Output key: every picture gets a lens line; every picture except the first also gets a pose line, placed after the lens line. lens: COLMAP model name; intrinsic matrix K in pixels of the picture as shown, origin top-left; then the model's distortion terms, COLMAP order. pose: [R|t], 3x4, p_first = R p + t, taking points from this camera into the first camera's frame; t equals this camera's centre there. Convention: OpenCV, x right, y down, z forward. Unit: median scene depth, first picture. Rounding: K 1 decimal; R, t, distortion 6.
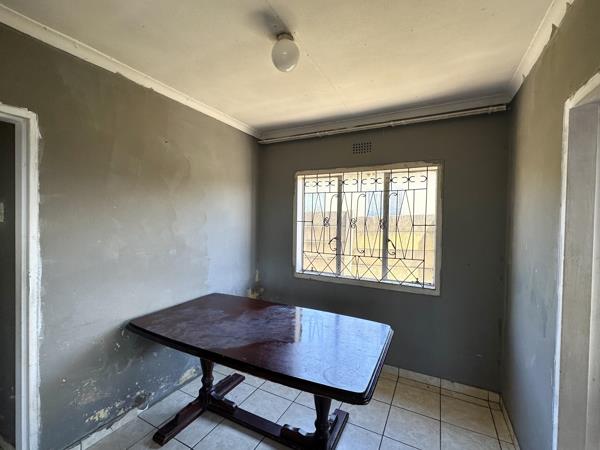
lens RADIAL K [[270.2, 0, 299.6], [0, 270.2, 227.6], [0, 0, 1]] dist [-0.004152, -0.000296]
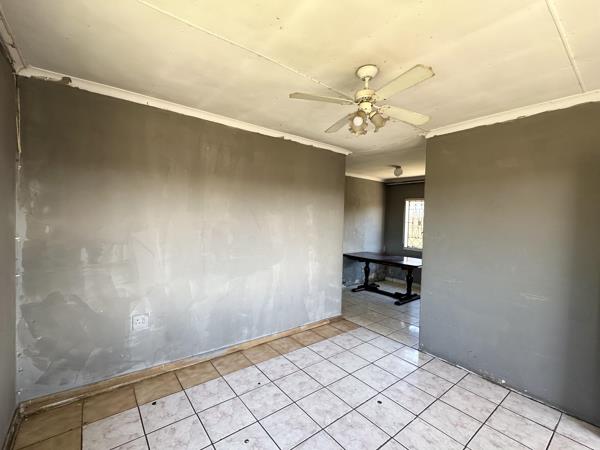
lens RADIAL K [[270.2, 0, 301.5], [0, 270.2, 225.2], [0, 0, 1]] dist [-0.004152, -0.000296]
pose [[0.907541, 0.024706, -0.419235, 0.142181], [-0.022991, 0.999694, 0.009143, -0.002505], [0.419333, 0.001341, 0.907832, -1.252944]]
